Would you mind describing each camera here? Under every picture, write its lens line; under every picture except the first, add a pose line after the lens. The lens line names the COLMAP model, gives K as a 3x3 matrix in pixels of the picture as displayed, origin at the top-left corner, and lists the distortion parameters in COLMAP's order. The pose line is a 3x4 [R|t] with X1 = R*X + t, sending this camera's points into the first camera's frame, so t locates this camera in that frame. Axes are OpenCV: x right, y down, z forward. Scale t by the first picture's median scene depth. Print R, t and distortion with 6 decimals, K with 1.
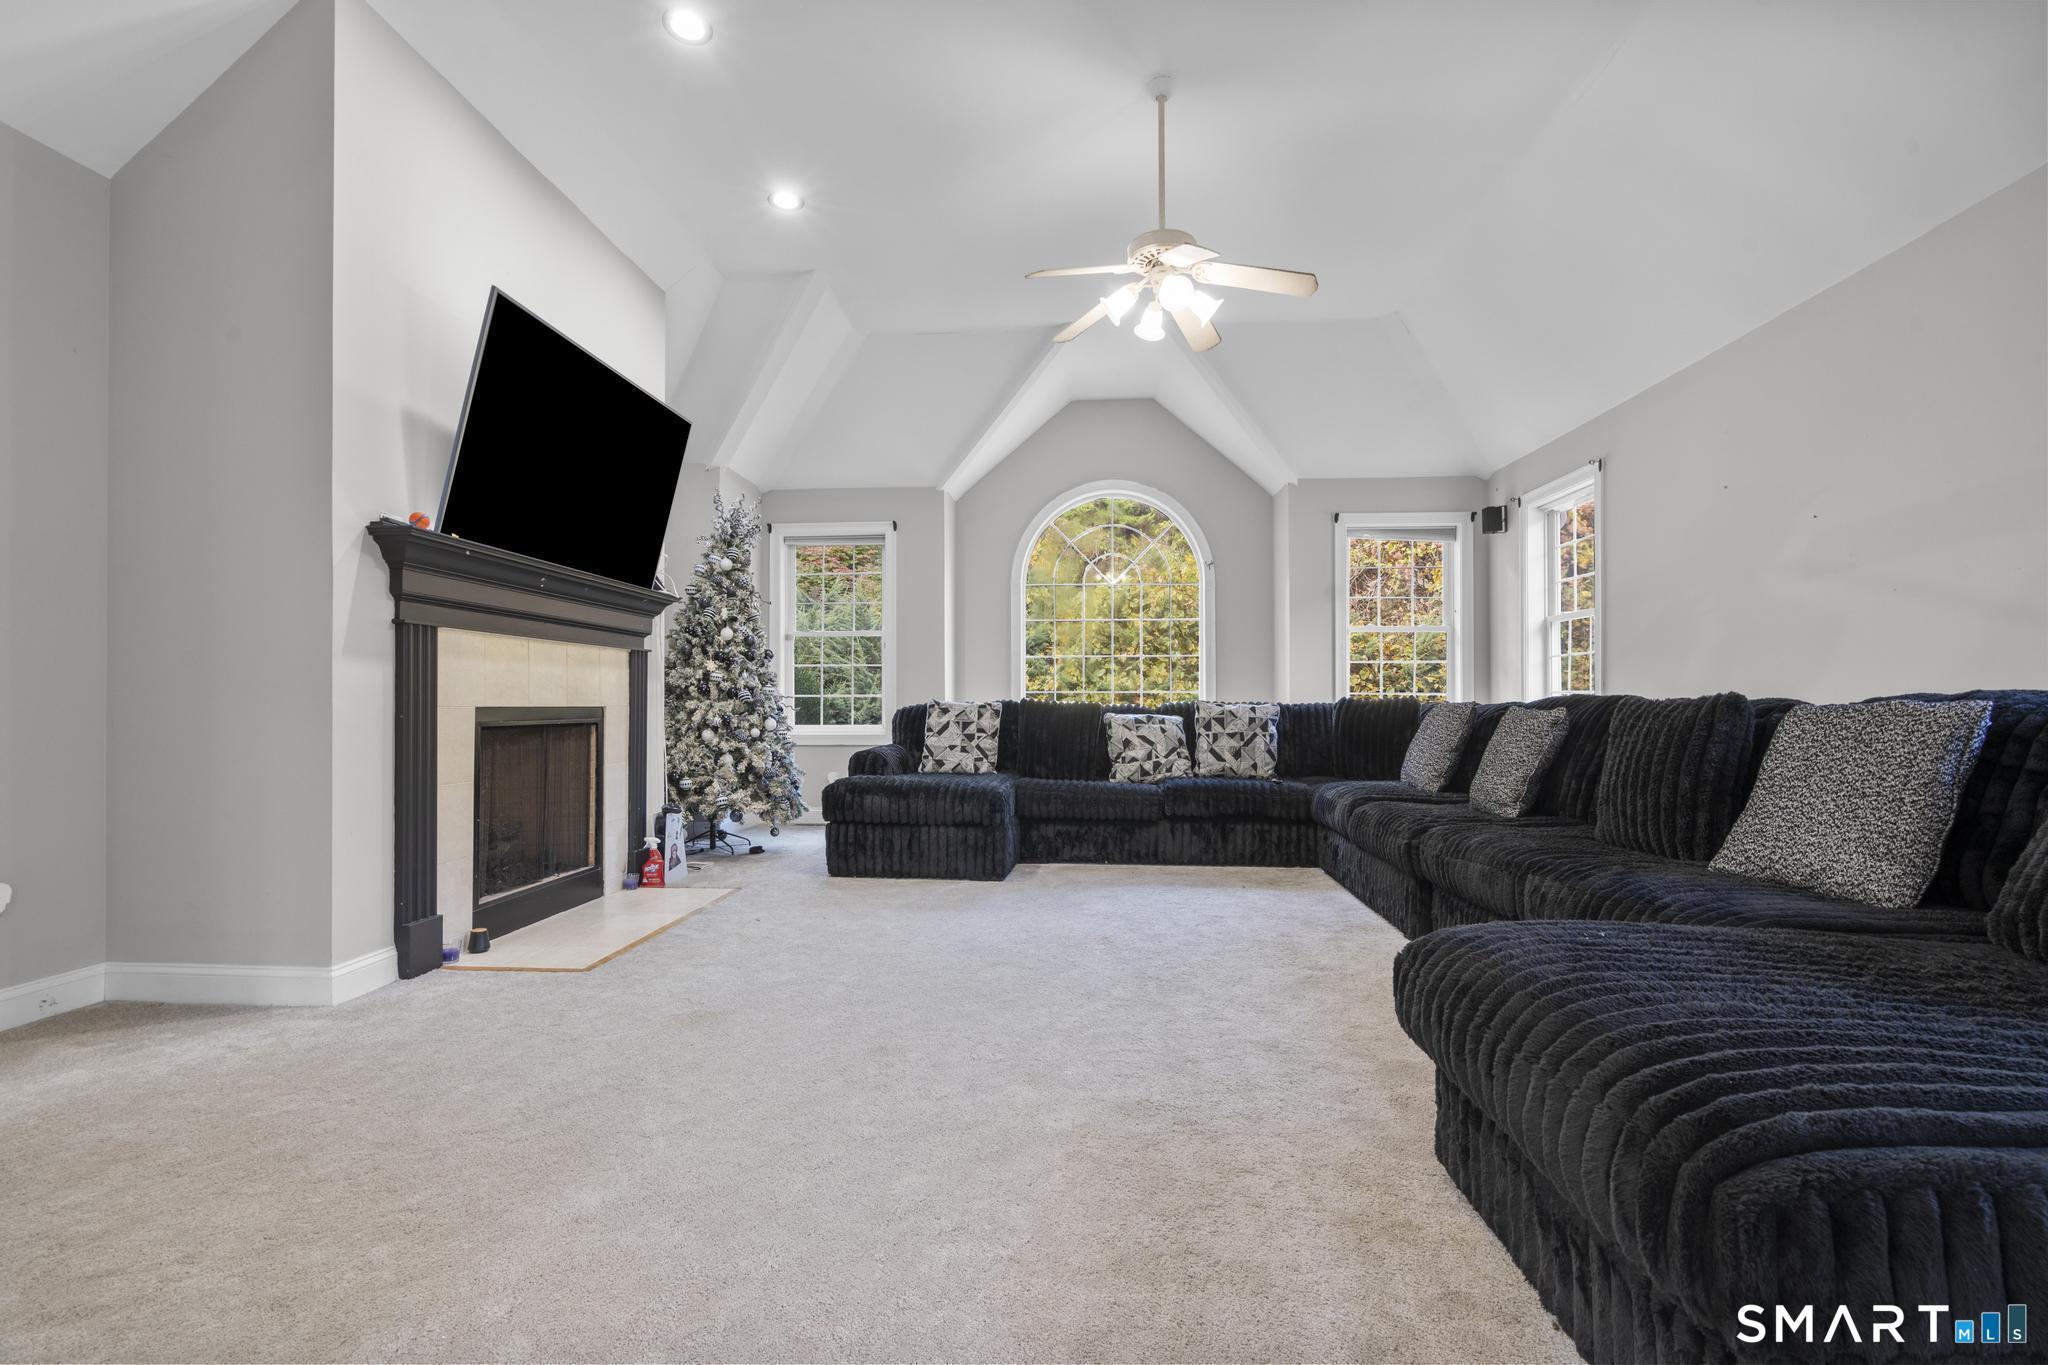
lens RADIAL K [[931.5, 0, 1013.0], [0, 931.5, 689.0], [0, 0, 1]] dist [-0.000921, 0.000609]
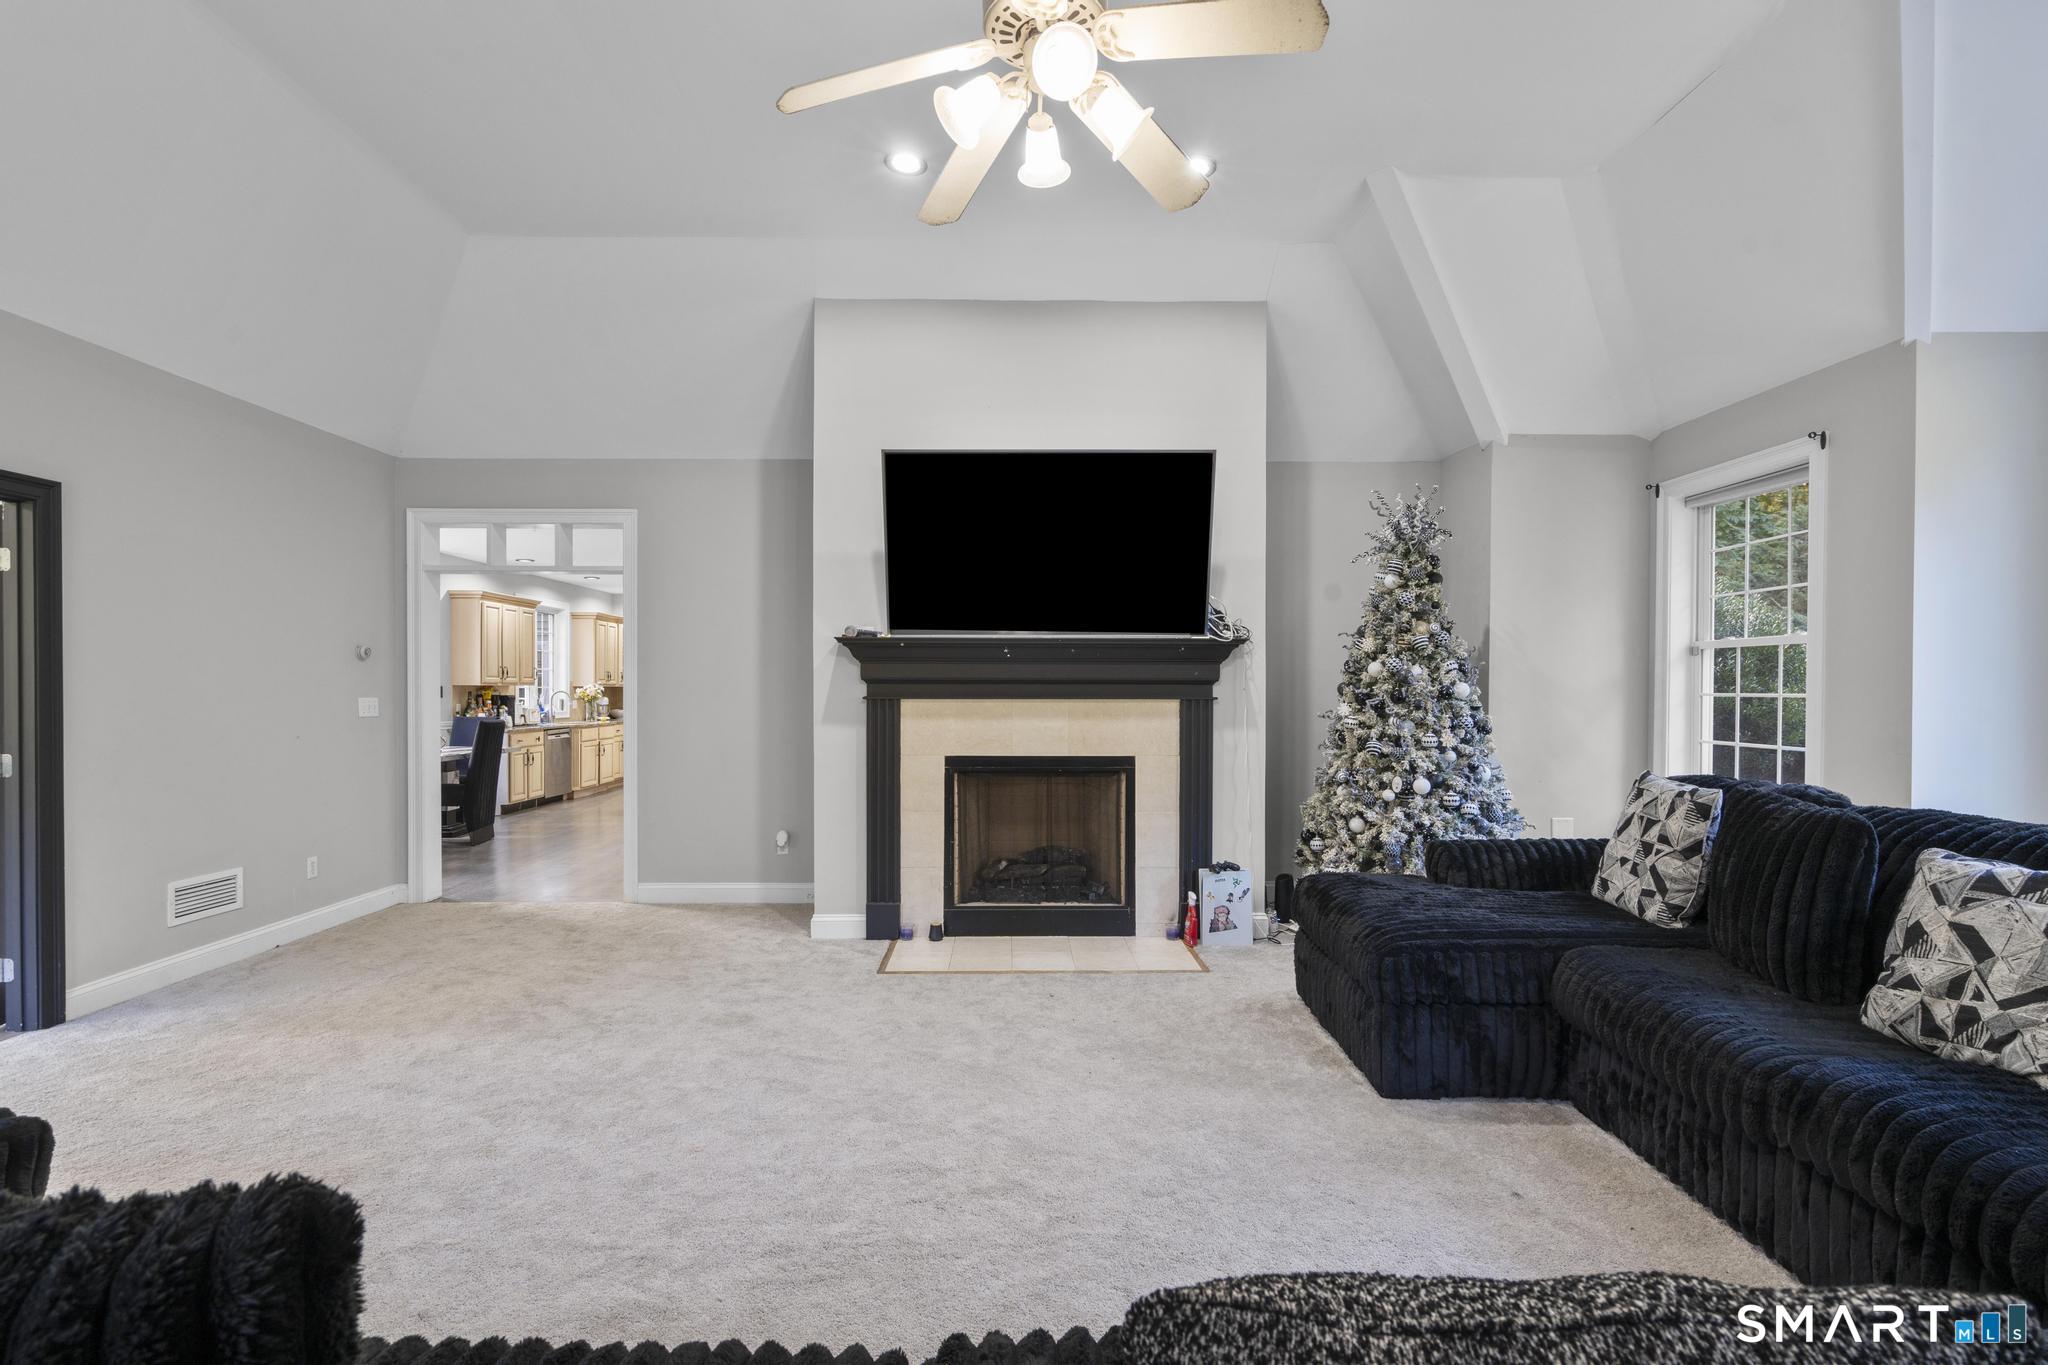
lens RADIAL K [[931.5, 0, 1017.1], [0, 931.5, 687.4], [0, 0, 1]] dist [-0.000921, 0.000609]
pose [[0.093632, 0.000456, -0.995607, 0.474242], [0.014525, 0.999893, 0.001824, -0.049507], [0.995501, -0.014632, 0.093615, 0.616260]]
